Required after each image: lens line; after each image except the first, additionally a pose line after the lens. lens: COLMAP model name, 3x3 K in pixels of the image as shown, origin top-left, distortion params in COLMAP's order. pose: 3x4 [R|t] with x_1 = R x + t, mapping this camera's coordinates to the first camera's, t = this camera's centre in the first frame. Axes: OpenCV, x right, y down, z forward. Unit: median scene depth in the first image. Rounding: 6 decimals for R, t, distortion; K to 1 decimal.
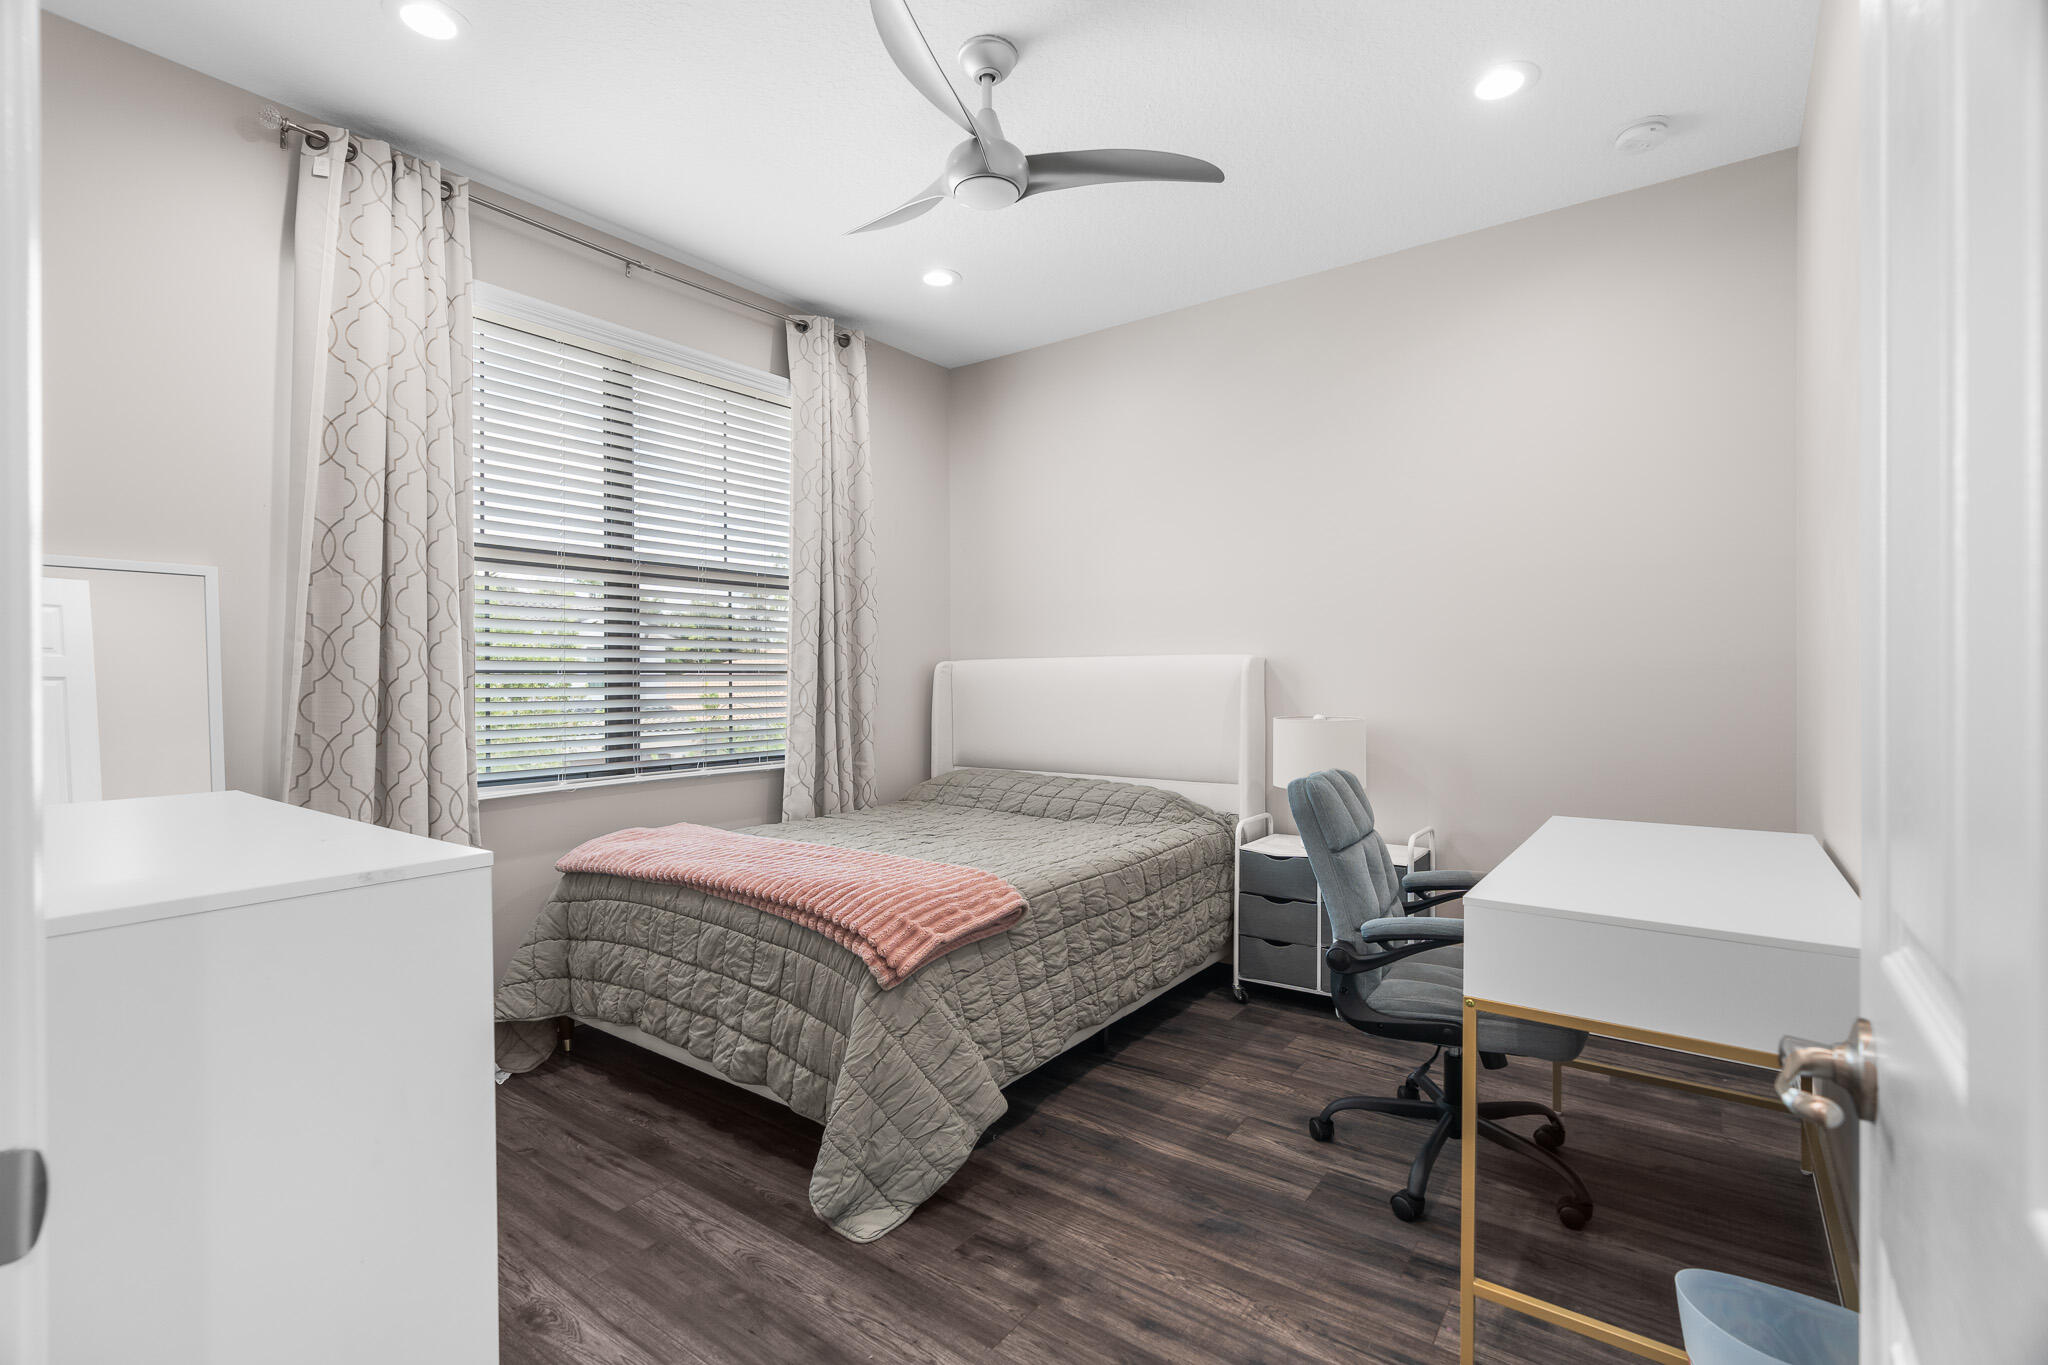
lens RADIAL K [[929.9, 0, 1023.4], [0, 929.9, 677.9], [0, 0, 1]] dist [-0.010859, 0.004154]
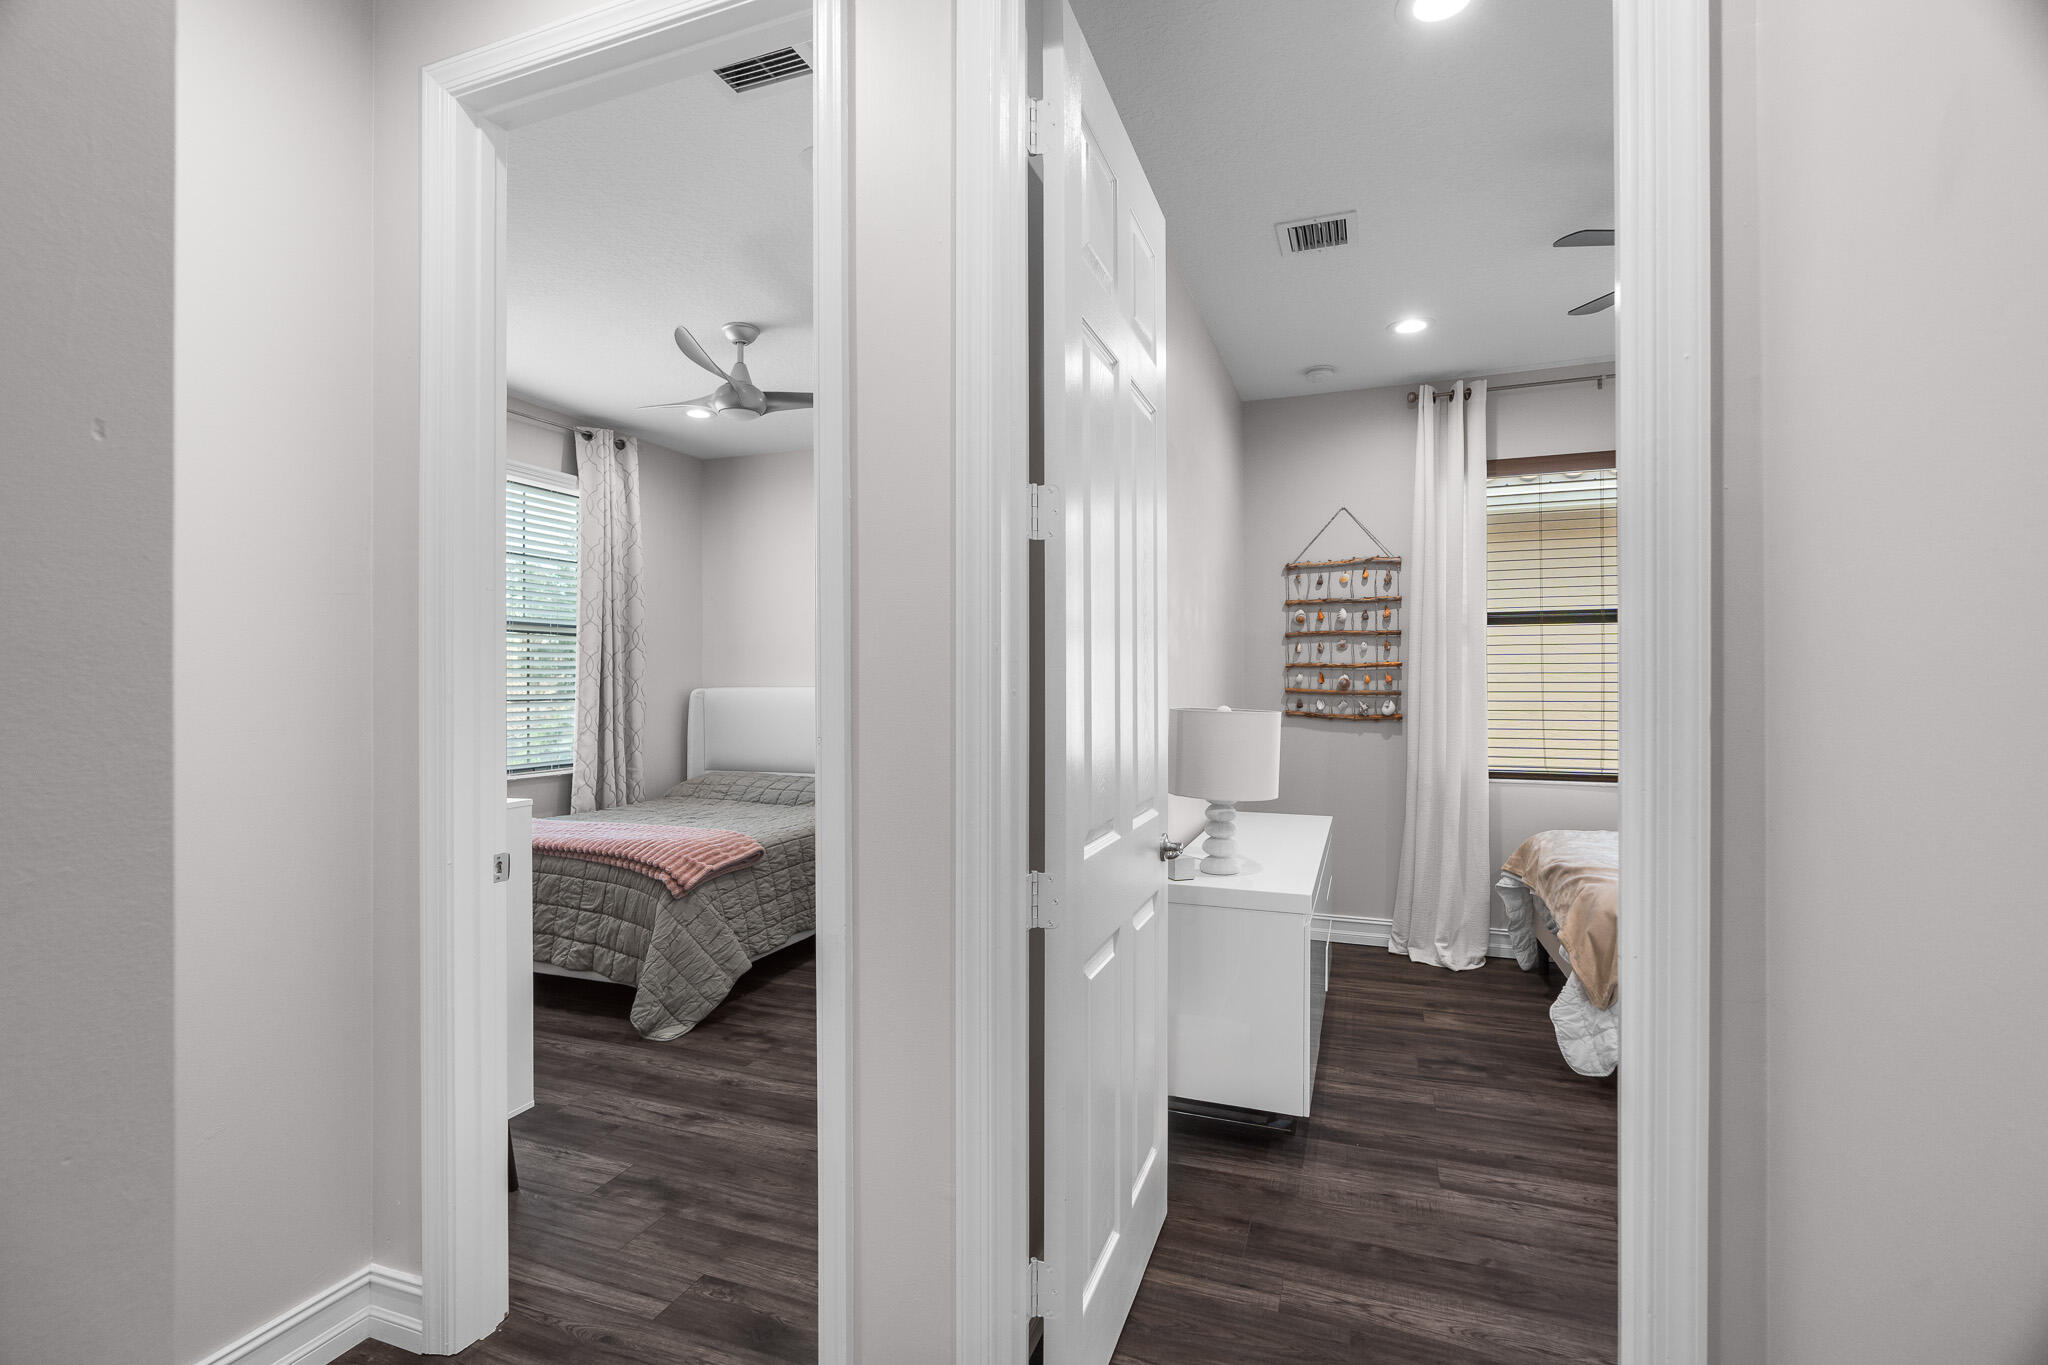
lens RADIAL K [[929.9, 0, 1017.9], [0, 929.9, 675.6], [0, 0, 1]] dist [-0.010859, 0.004154]
pose [[0.963845, 0.003076, 0.266447, -0.001345], [-0.000673, 0.999958, -0.009109, -0.044209], [-0.266463, 0.008600, 0.963807, -0.650680]]
